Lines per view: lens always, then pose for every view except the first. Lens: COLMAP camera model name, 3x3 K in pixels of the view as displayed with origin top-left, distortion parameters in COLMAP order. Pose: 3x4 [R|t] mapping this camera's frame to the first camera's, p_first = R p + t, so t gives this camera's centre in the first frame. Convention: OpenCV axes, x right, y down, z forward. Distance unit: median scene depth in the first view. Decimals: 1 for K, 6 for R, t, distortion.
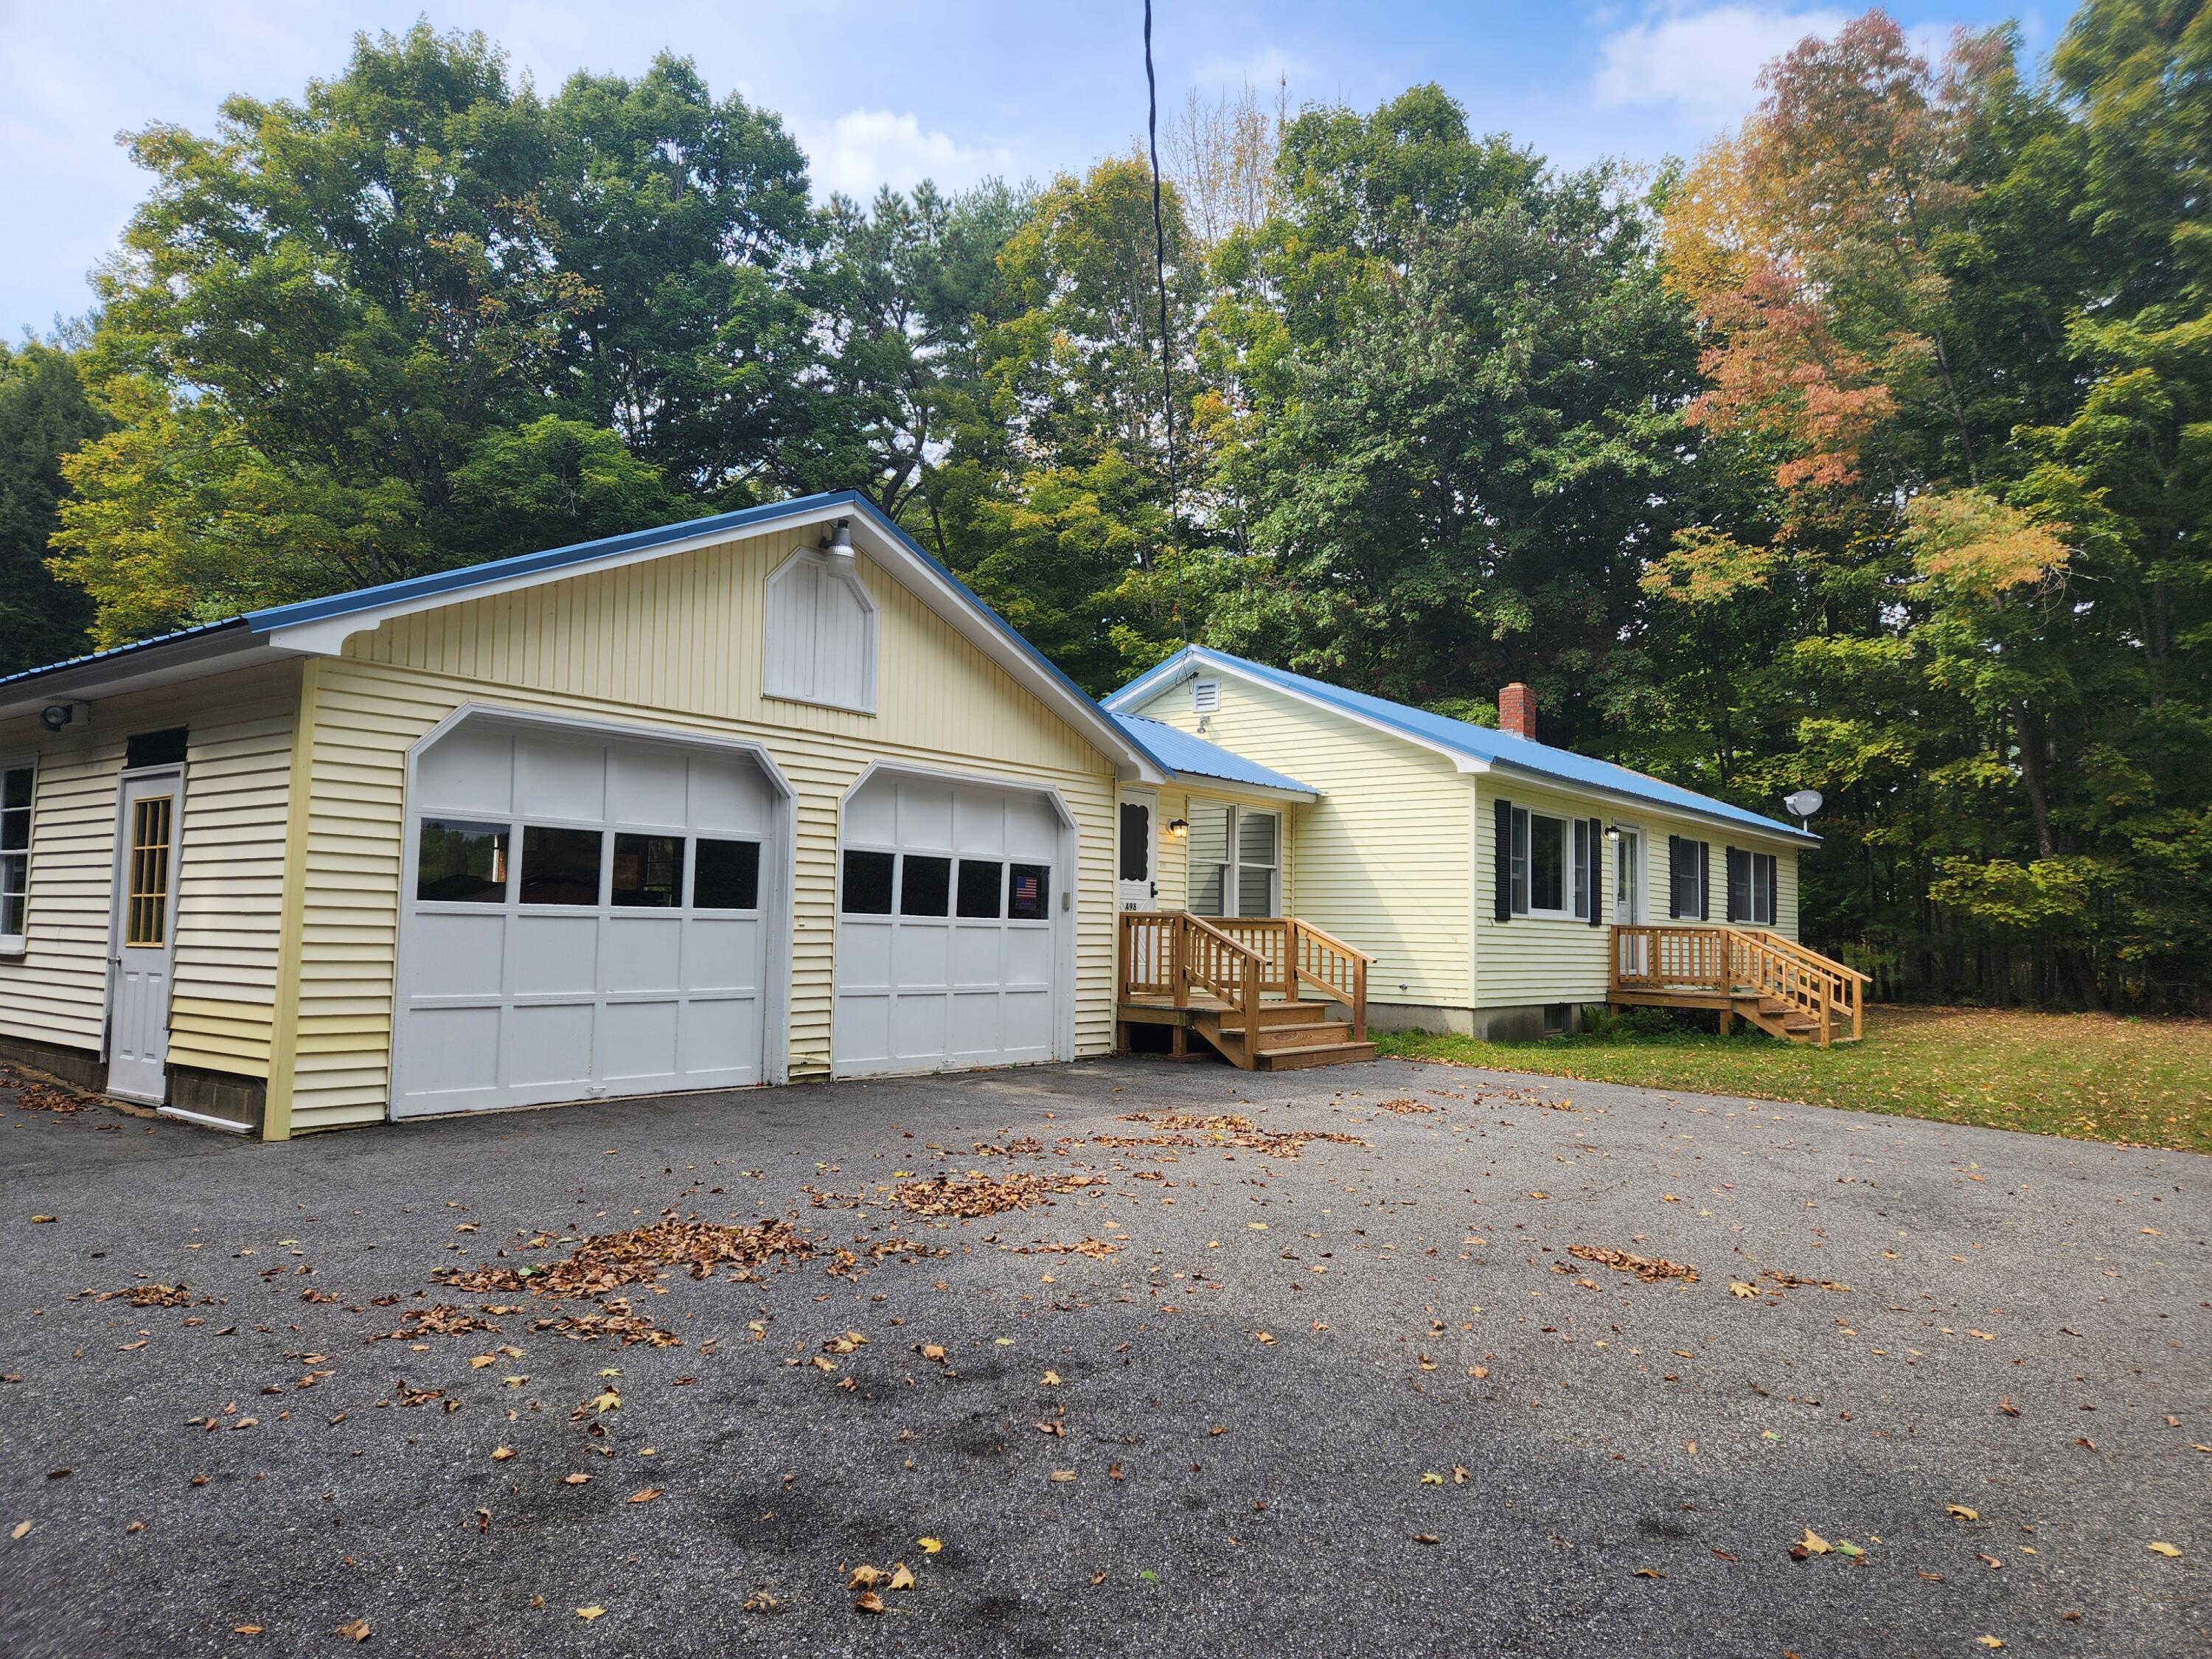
lens RADIAL K [[1463.2, 0, 1155.3], [0, 1463.2, 834.3], [0, 0, 1]] dist [0.027187, -0.000333]
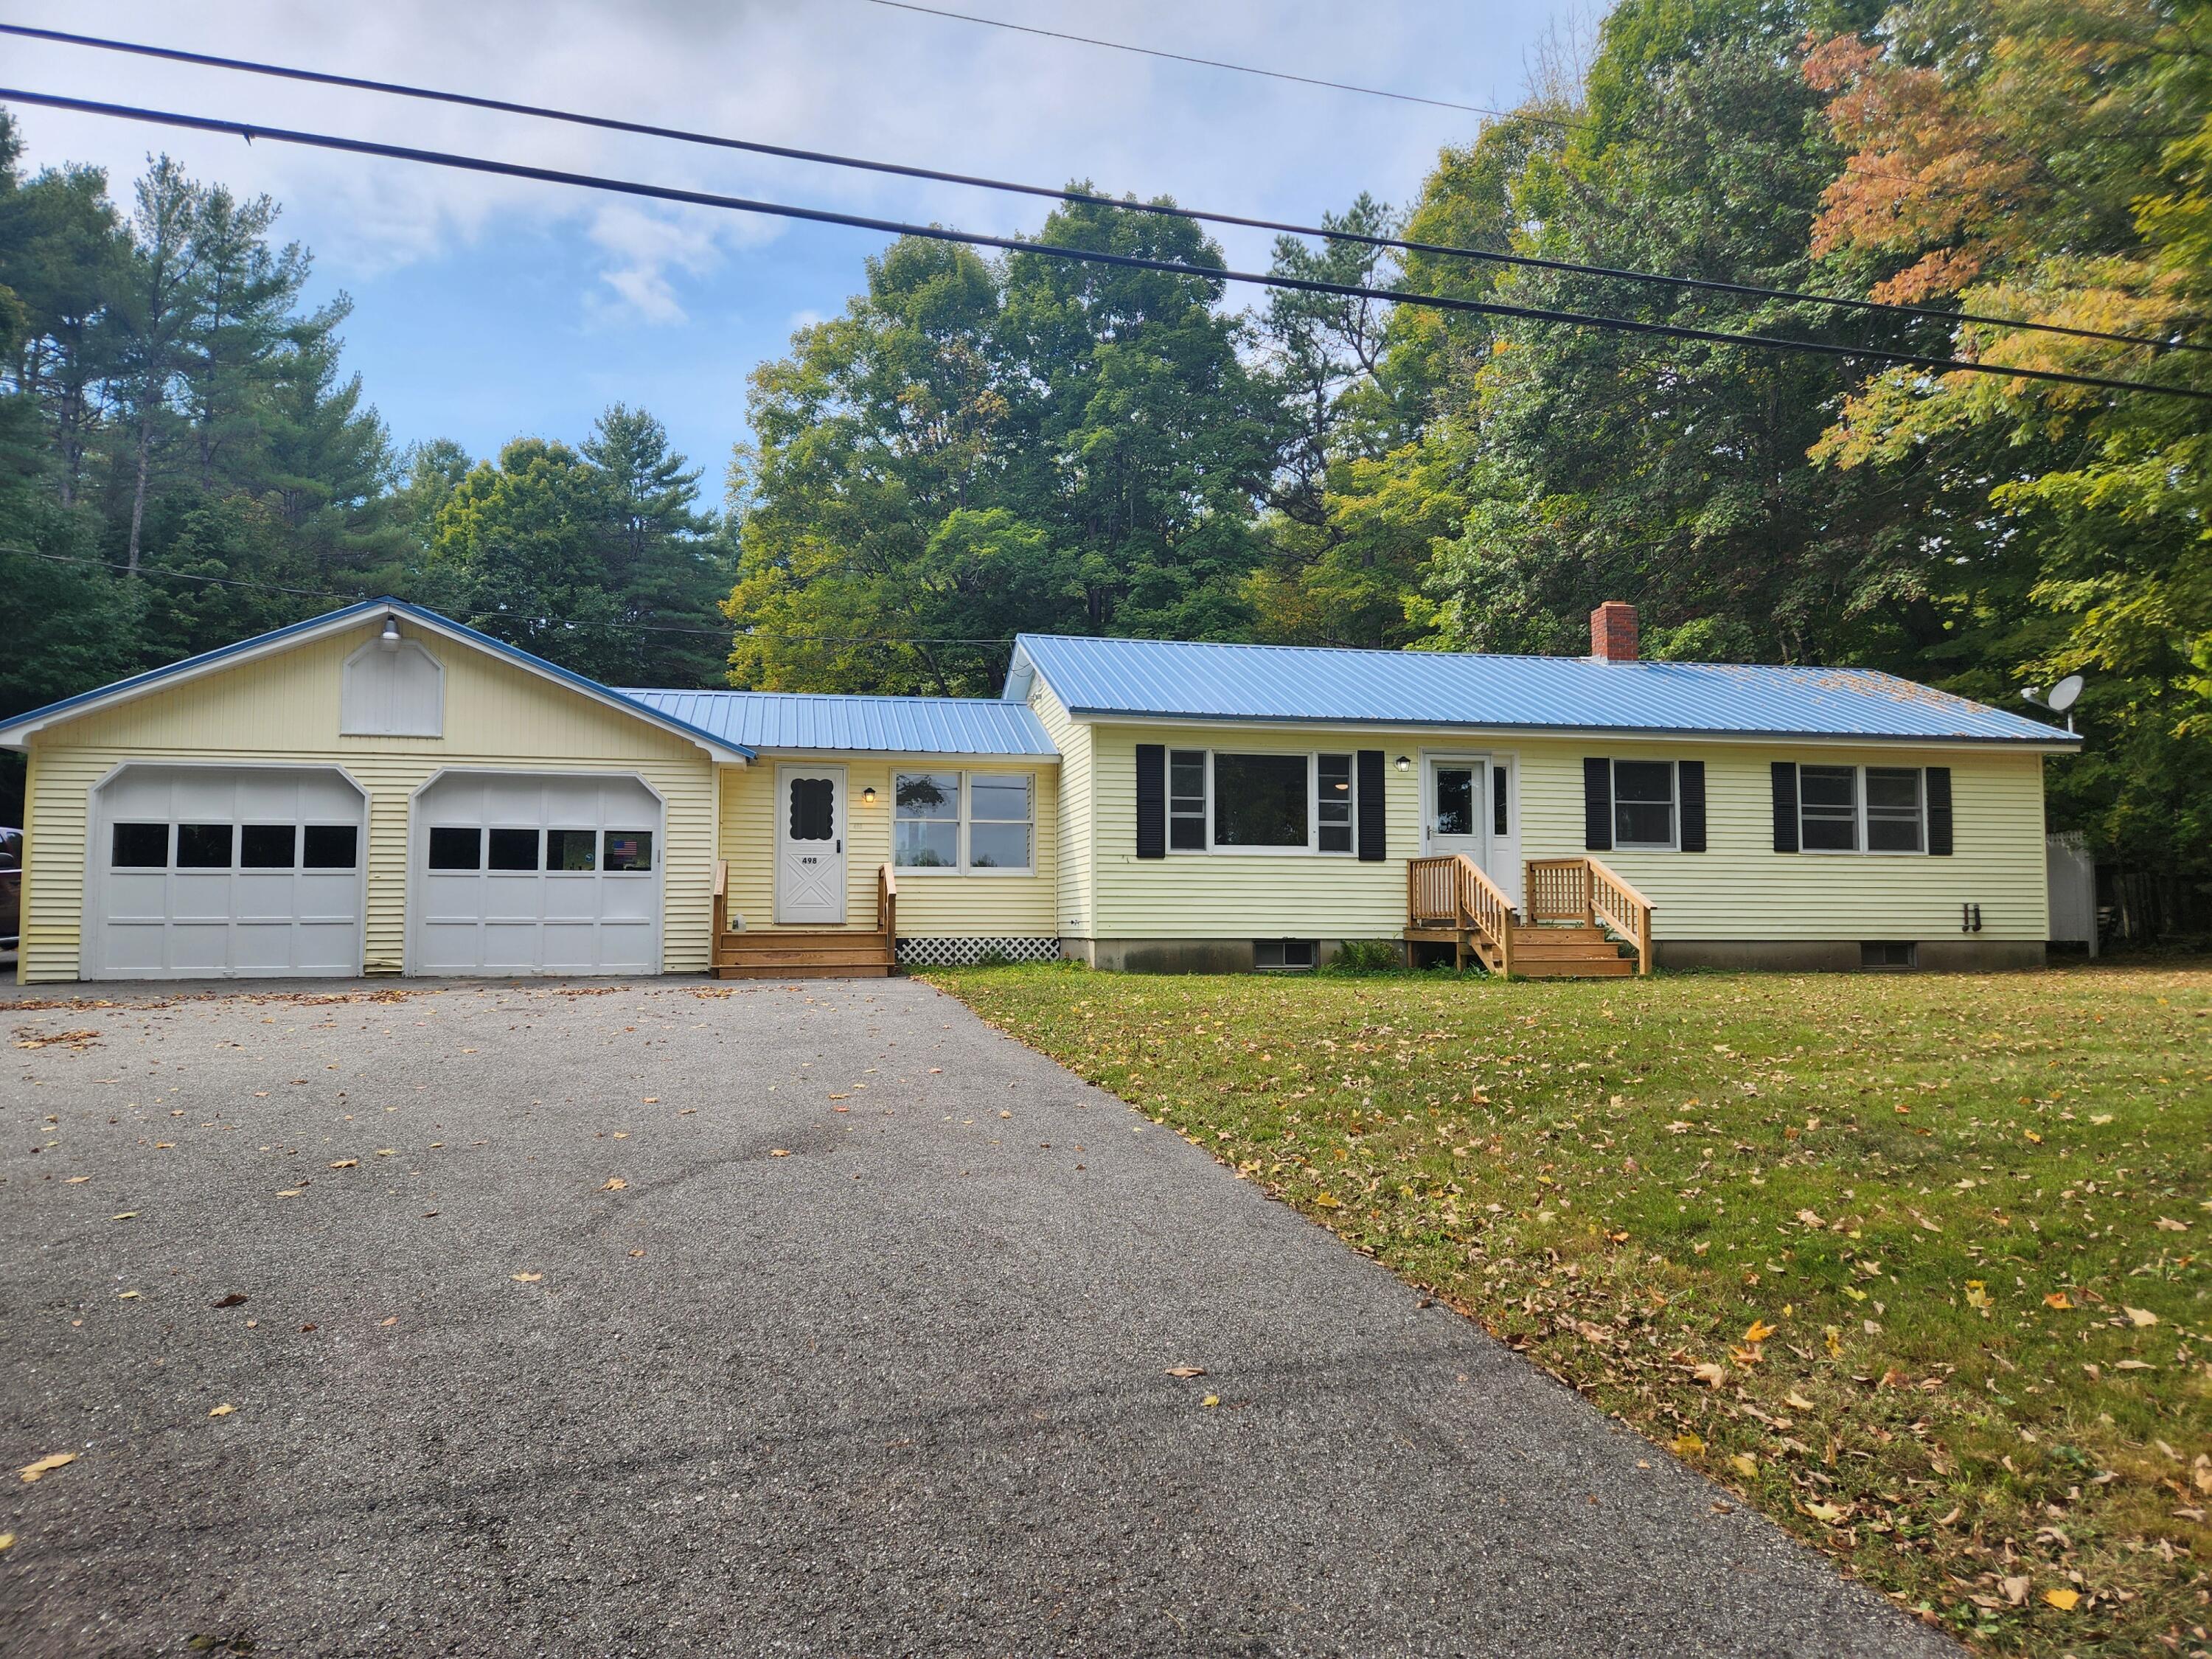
lens RADIAL K [[1466.1, 0, 1106.0], [0, 1466.1, 829.5], [0, 0, 1]] dist [-0.005695, -0.002639]
pose [[0.793506, -0.067641, -0.604792, 1.155665], [0.062224, 0.997613, -0.029935, 0.092997], [0.605373, -0.013879, 0.795821, 0.195990]]
